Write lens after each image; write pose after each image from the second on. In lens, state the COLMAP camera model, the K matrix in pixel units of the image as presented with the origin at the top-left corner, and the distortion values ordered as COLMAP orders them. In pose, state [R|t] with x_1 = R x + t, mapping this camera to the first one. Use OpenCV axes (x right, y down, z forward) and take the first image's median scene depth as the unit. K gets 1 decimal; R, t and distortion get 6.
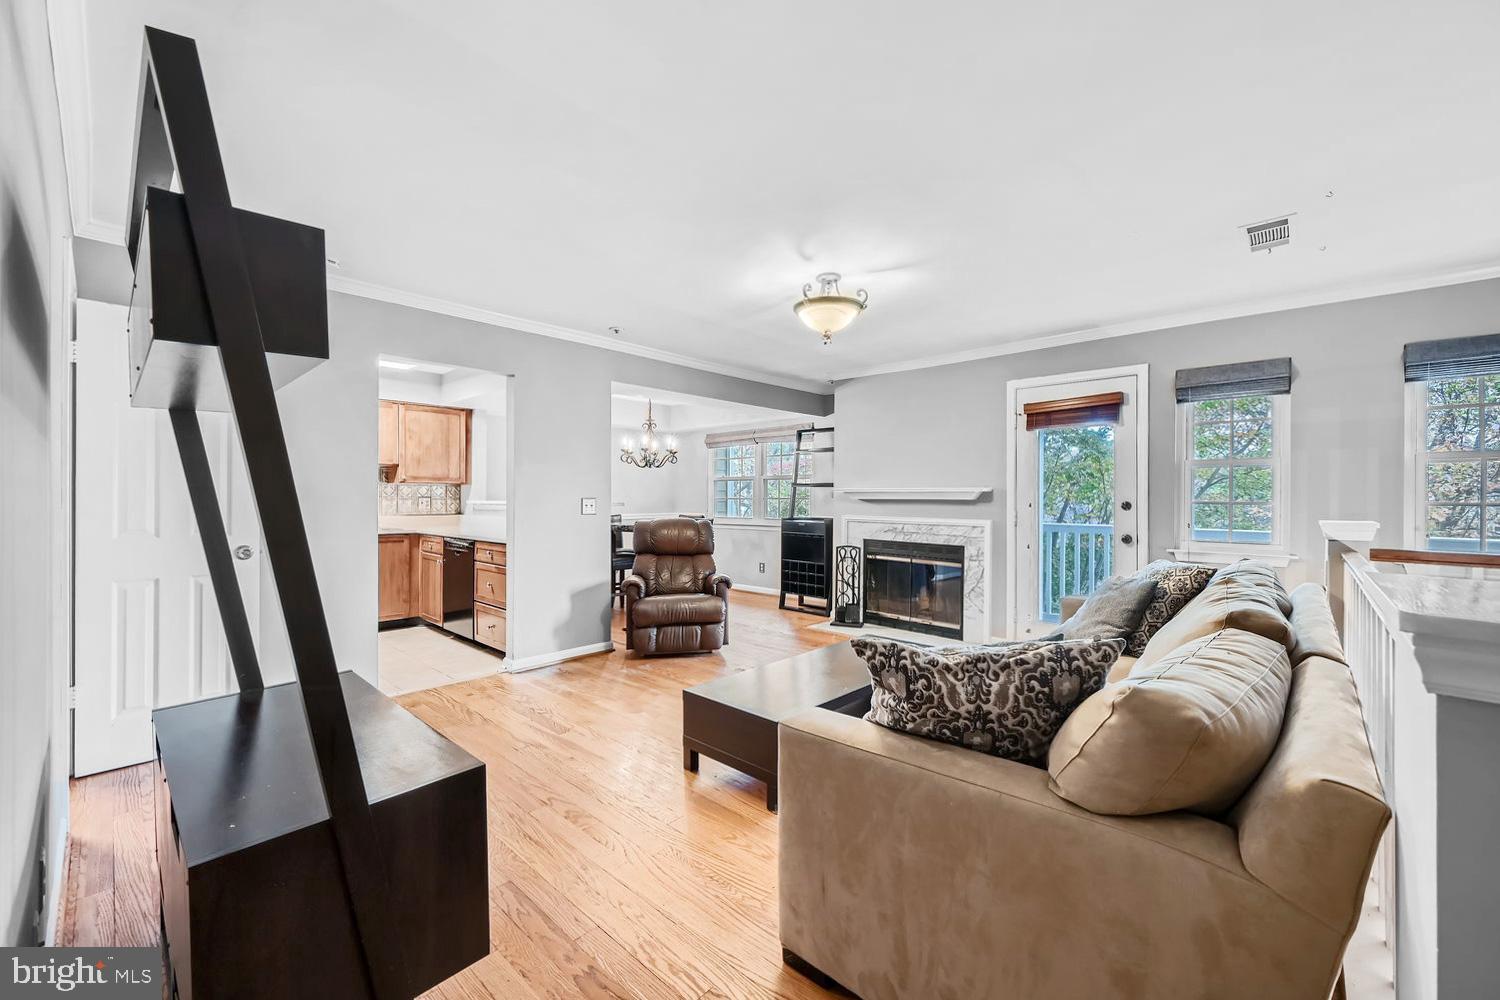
lens RADIAL K [[593.0, 0, 755.1], [0, 593.0, 496.9], [0, 0, 1]] dist [0.000022, -0.000003]
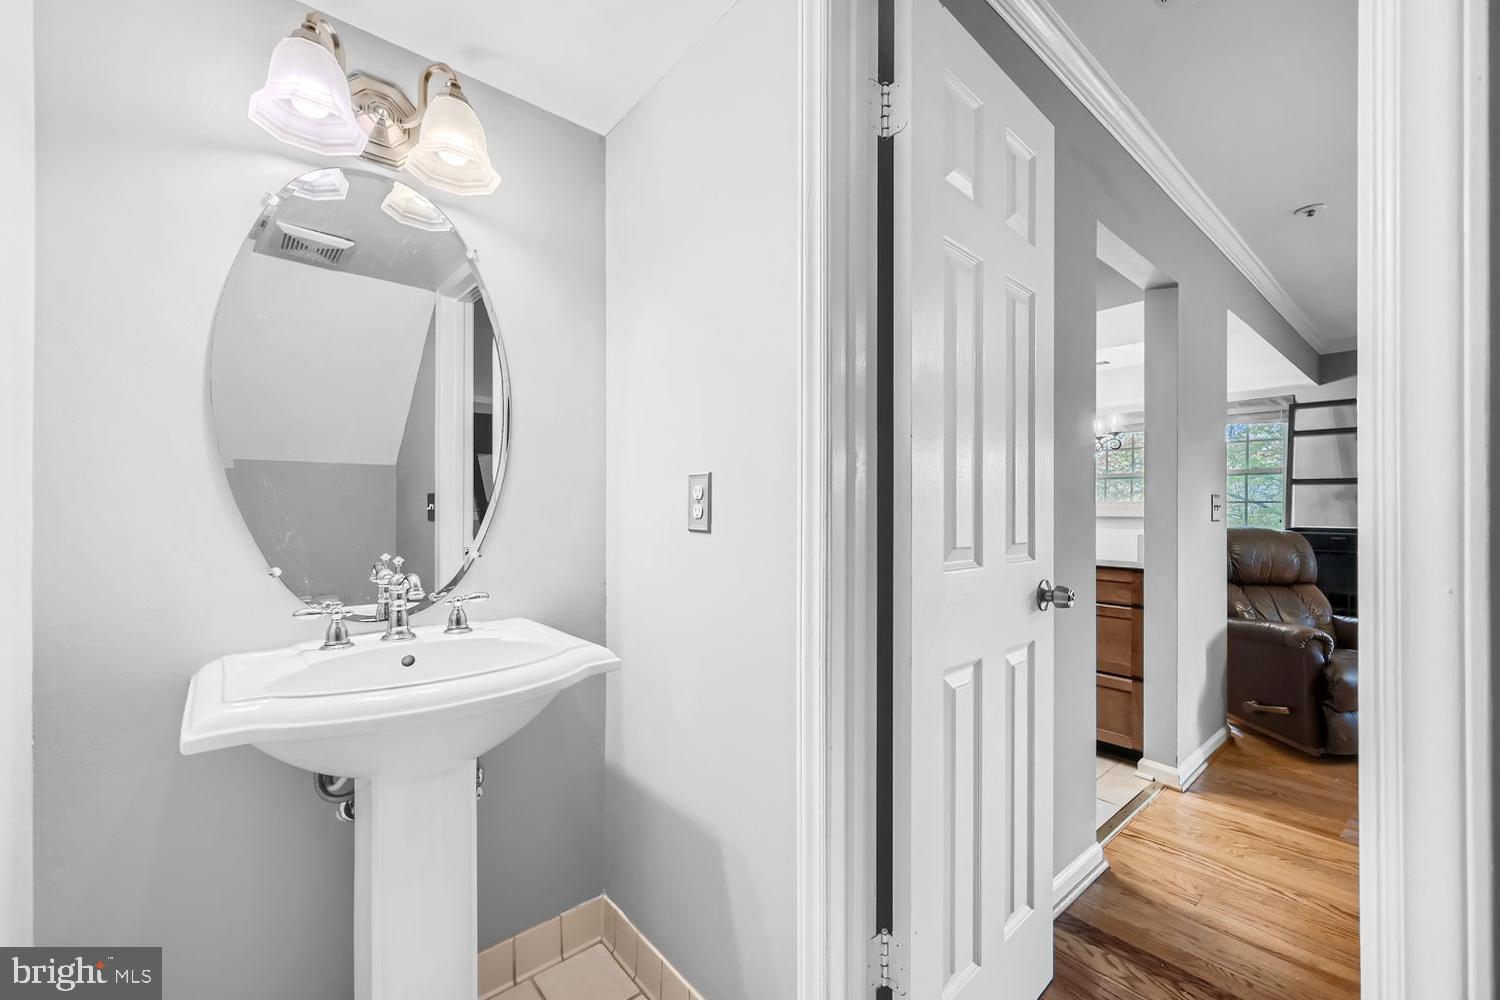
lens RADIAL K [[588.5, 0, 744.5], [0, 588.5, 507.0], [0, 0, 1]] dist [-0.001361, -0.000184]
pose [[0.990269, -0.004298, -0.139102, -0.501576], [0.004217, 0.999991, -0.000879, 0.009011], [0.139104, 0.000284, 0.990278, 0.231988]]
